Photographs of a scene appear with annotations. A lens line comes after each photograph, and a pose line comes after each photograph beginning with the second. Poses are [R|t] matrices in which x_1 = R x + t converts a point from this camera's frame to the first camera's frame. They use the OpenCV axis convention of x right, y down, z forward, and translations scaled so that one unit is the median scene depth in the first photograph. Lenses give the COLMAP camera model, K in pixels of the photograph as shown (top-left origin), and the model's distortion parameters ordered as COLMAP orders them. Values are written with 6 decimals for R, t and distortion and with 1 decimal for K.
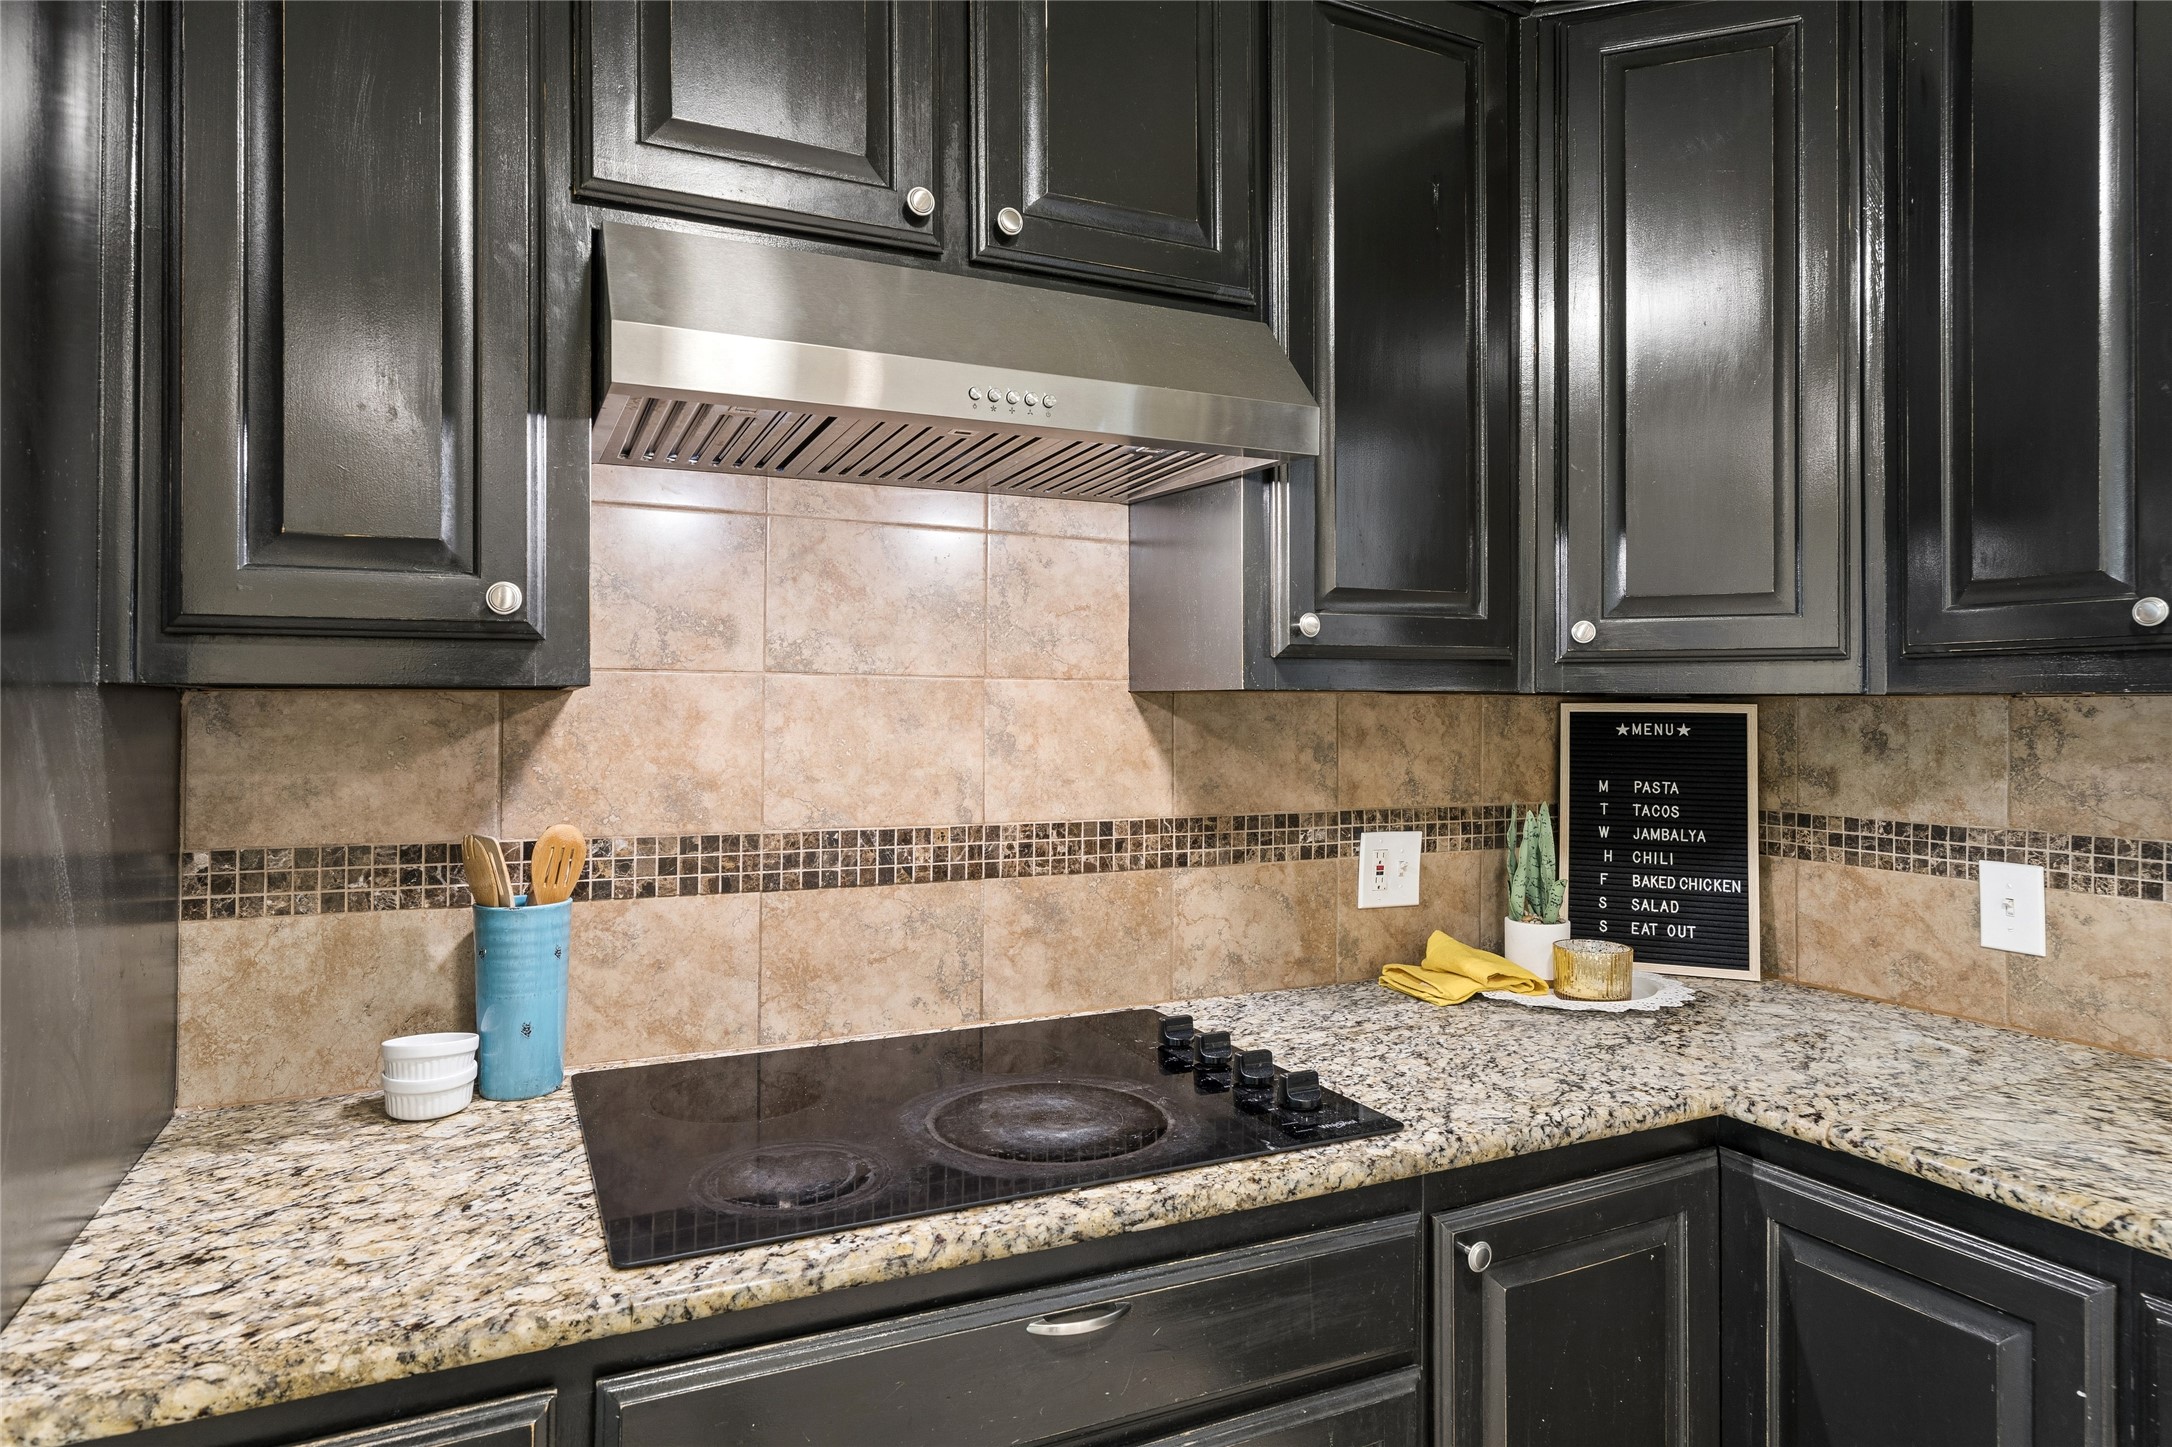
lens RADIAL K [[1210.8, 0, 1071.2], [0, 1210.8, 707.4], [0, 0, 1]] dist [0.002016, 0.000826]
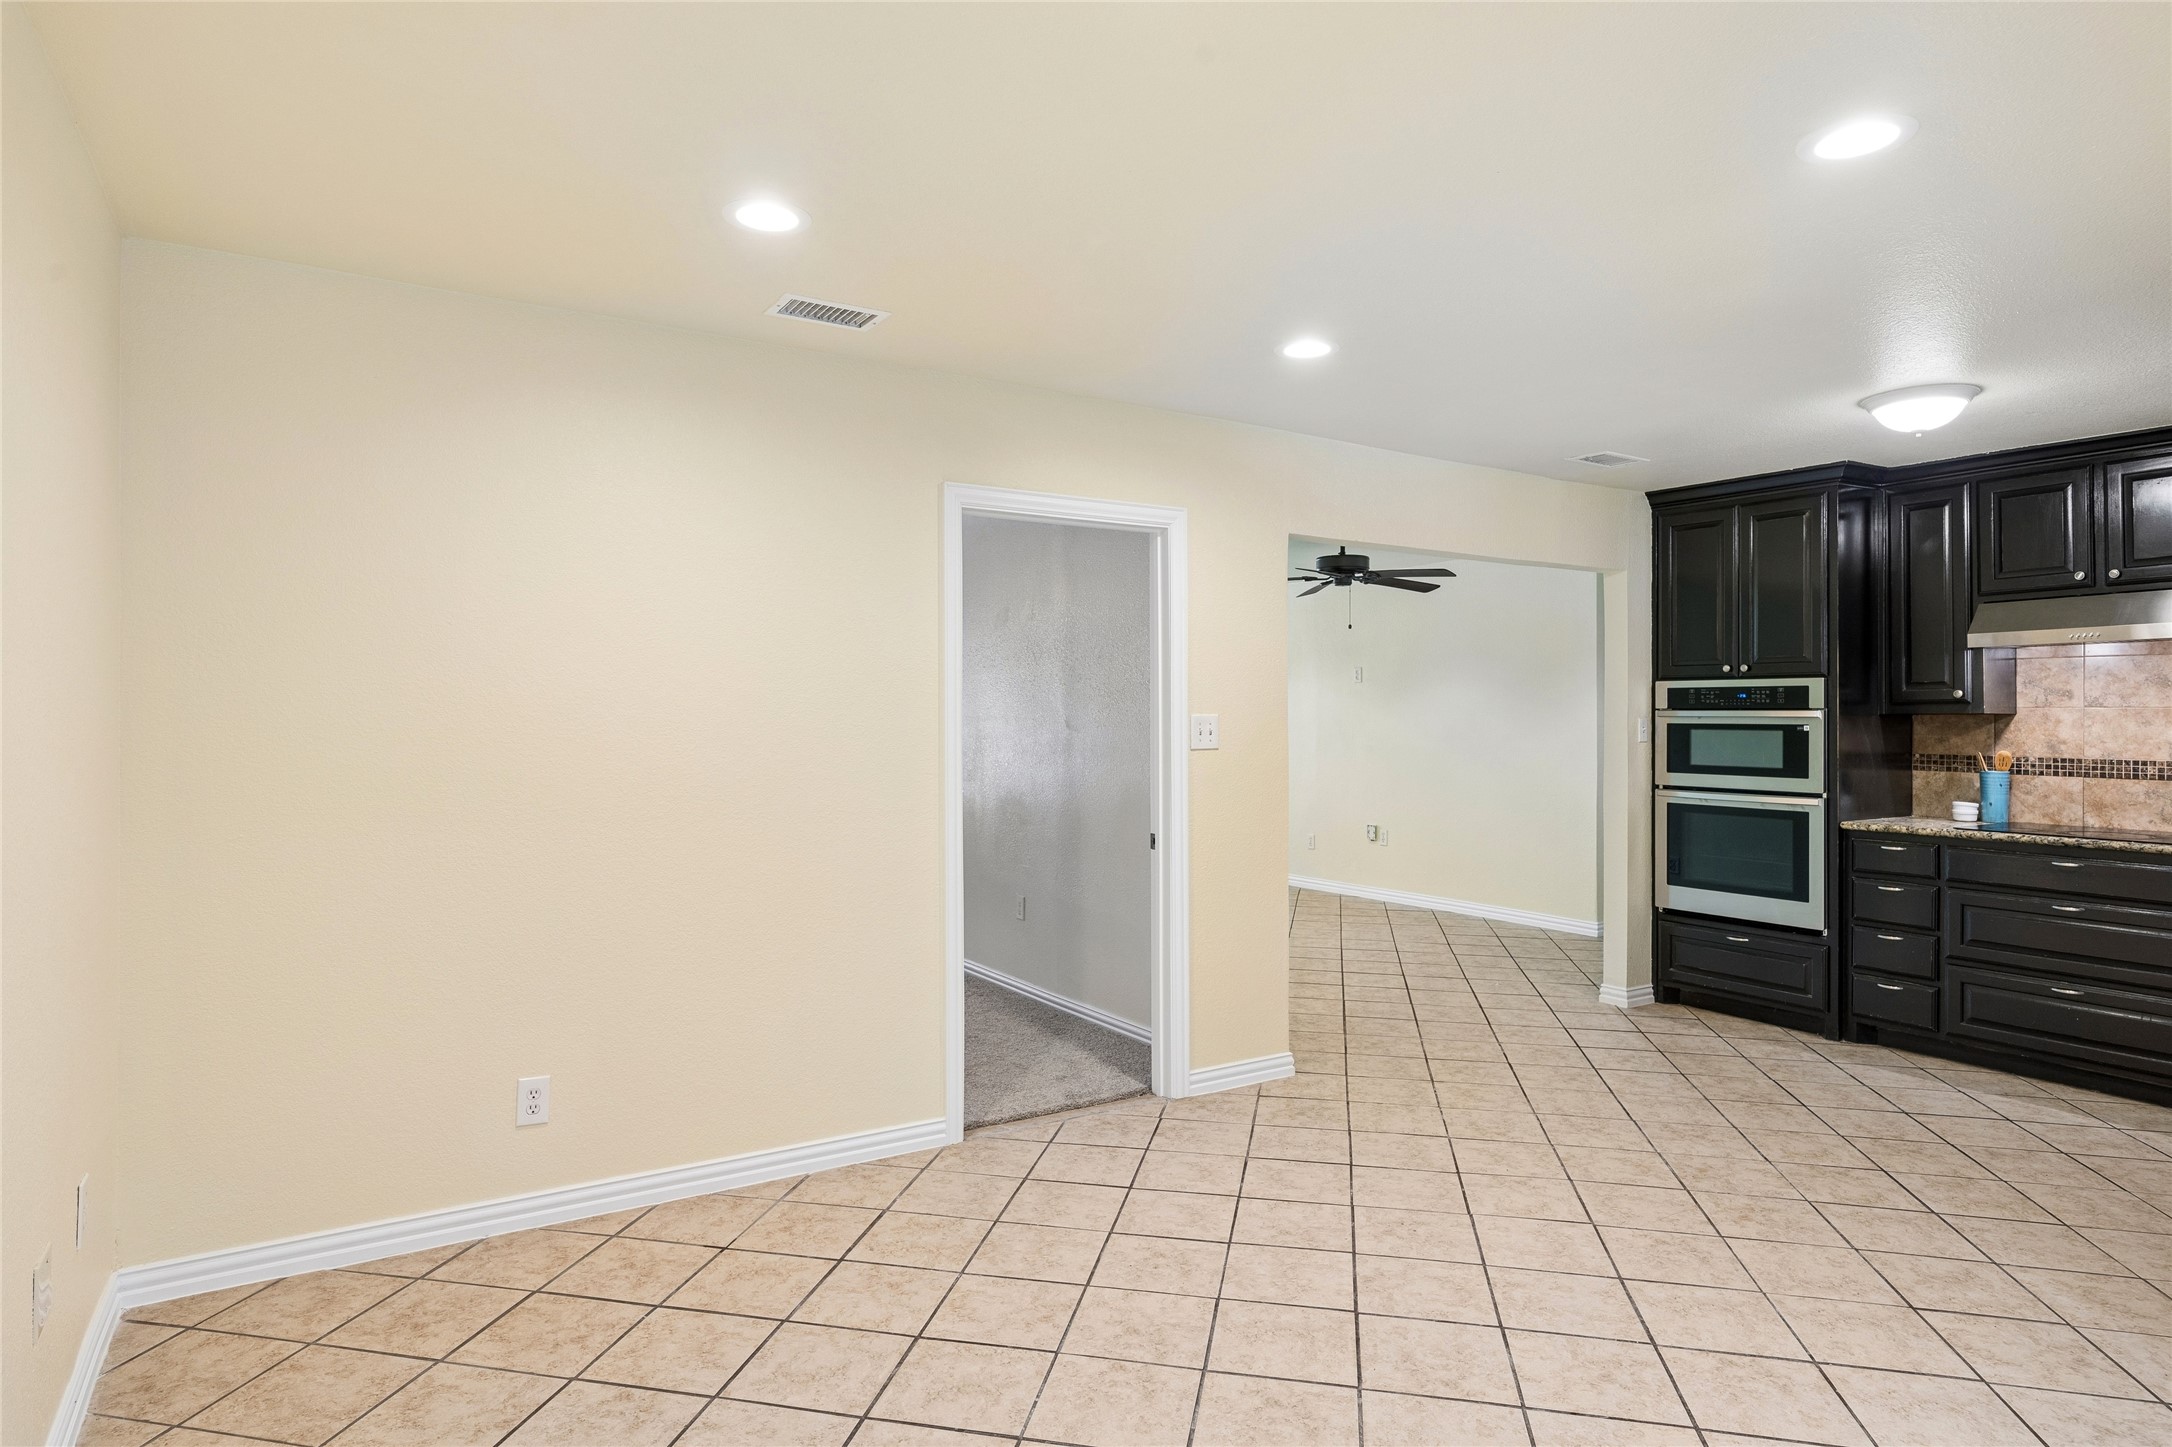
lens RADIAL K [[1210.8, 0, 1071.2], [0, 1210.8, 707.4], [0, 0, 1]] dist [0.002016, 0.000826]
pose [[0.118625, -0.011851, -0.992868, 2.349712], [0.003278, 0.999928, -0.011544, -0.001125], [0.992934, -0.001885, 0.118655, -1.817171]]
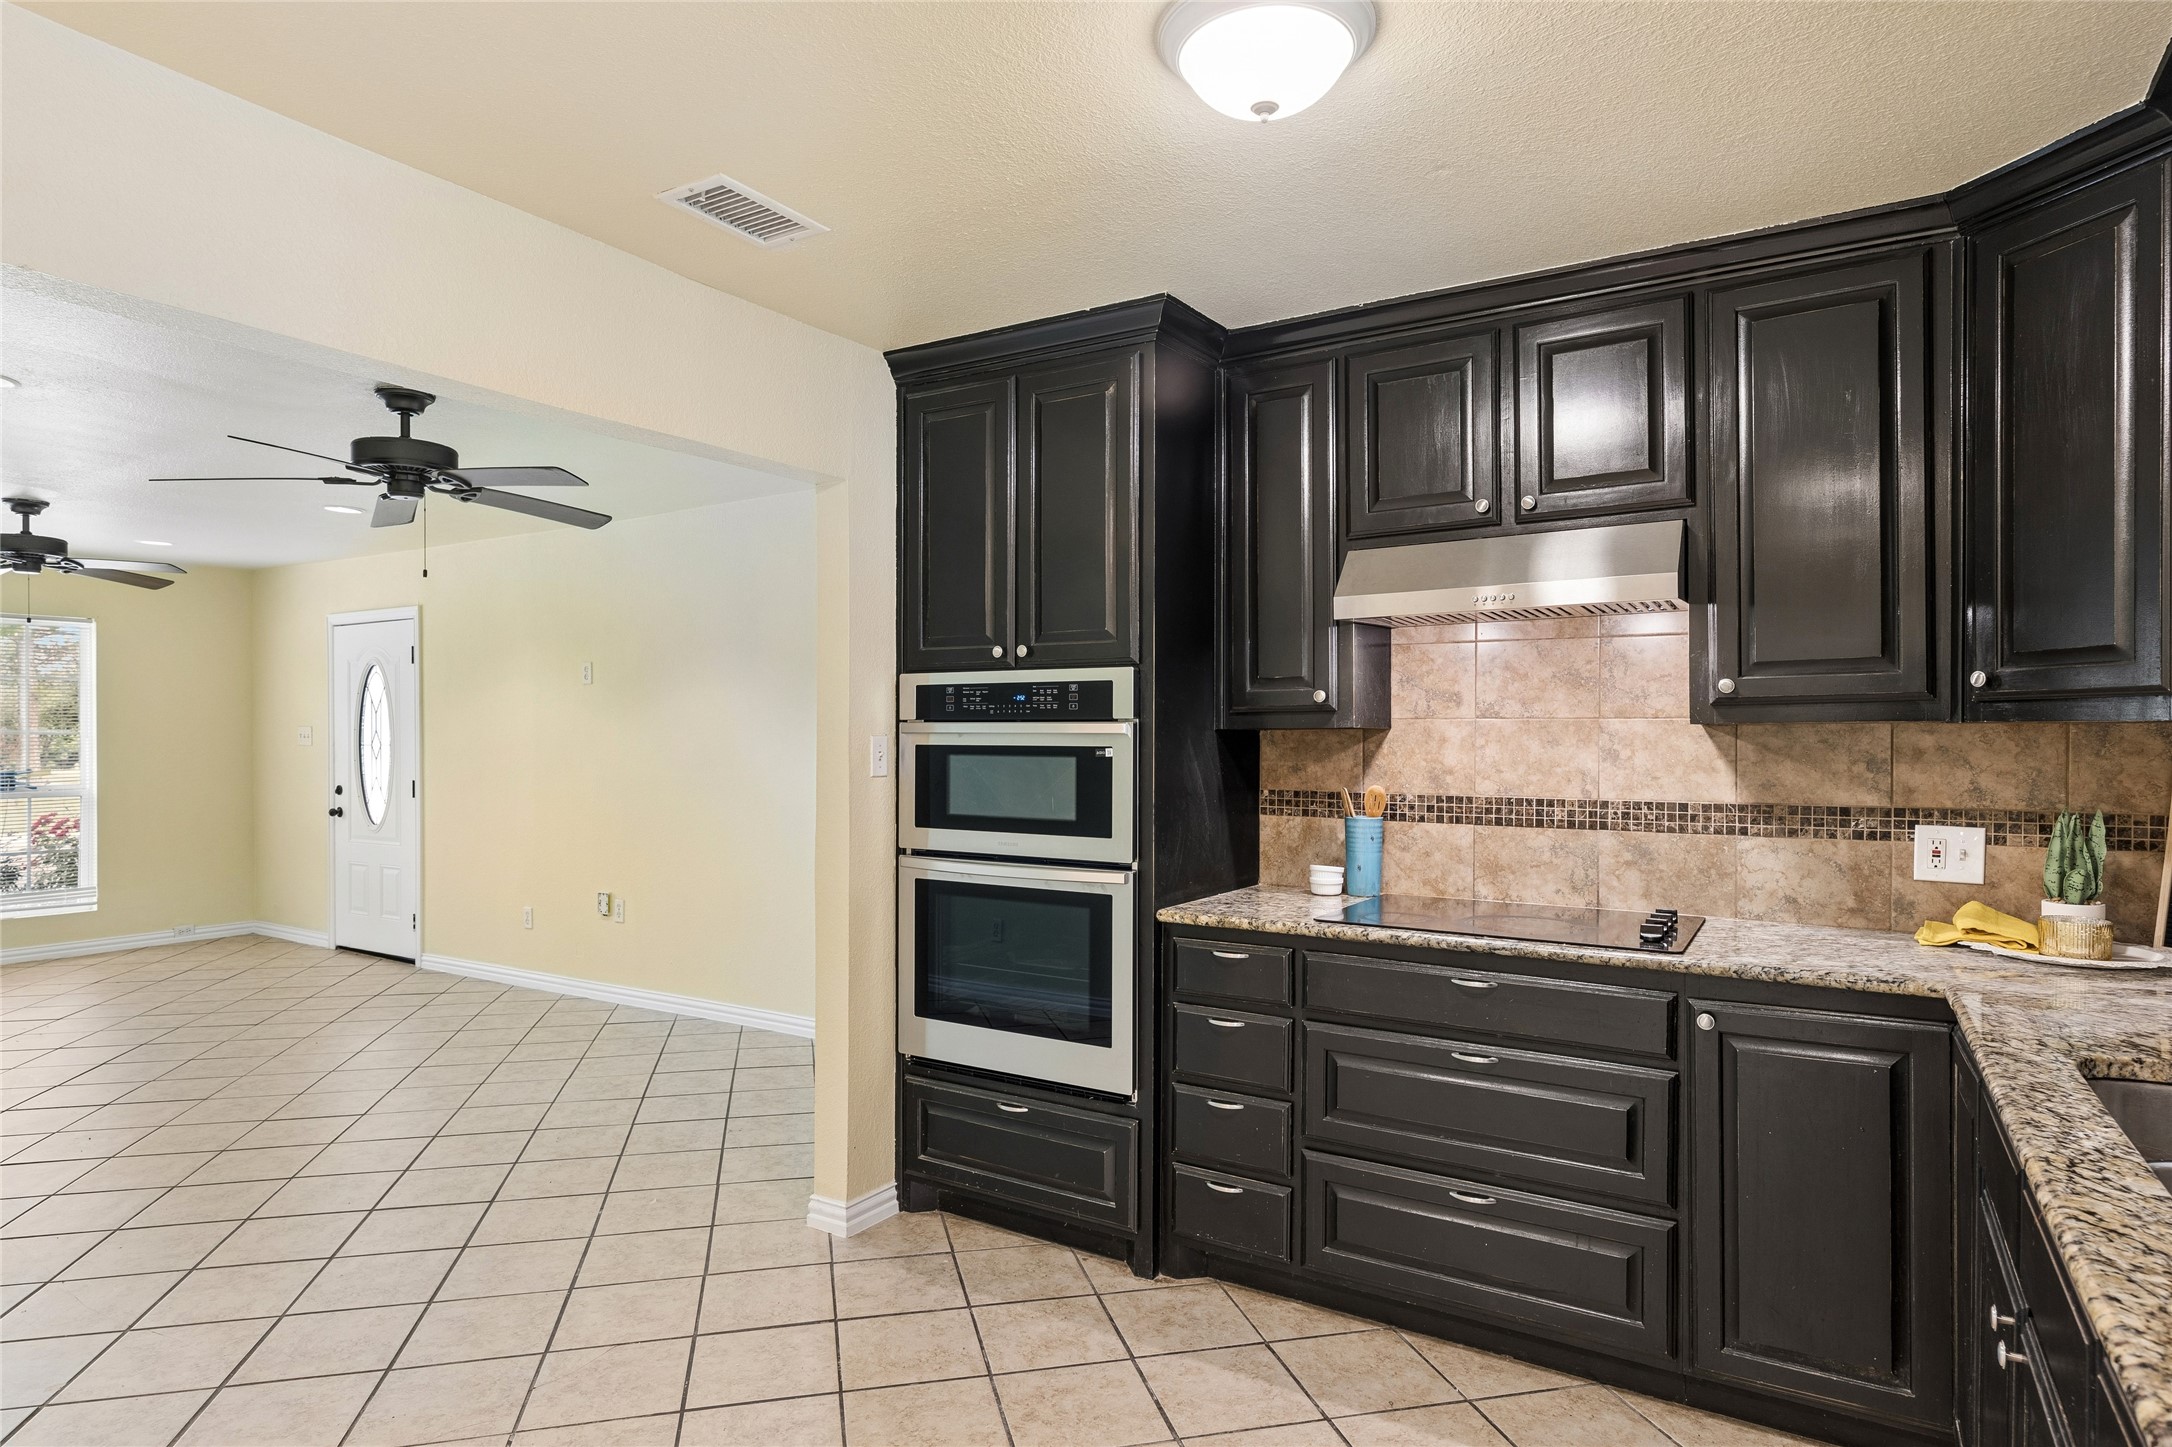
lens RADIAL K [[1215.9, 0, 1066.7], [0, 1215.9, 734.9], [0, 0, 1]] dist [0.000568, 0.000272]
pose [[0.531230, -0.003875, -0.847219, 1.041628], [0.005755, 0.999983, -0.000965, -0.002602], [0.847208, -0.004363, 0.531243, -0.634443]]
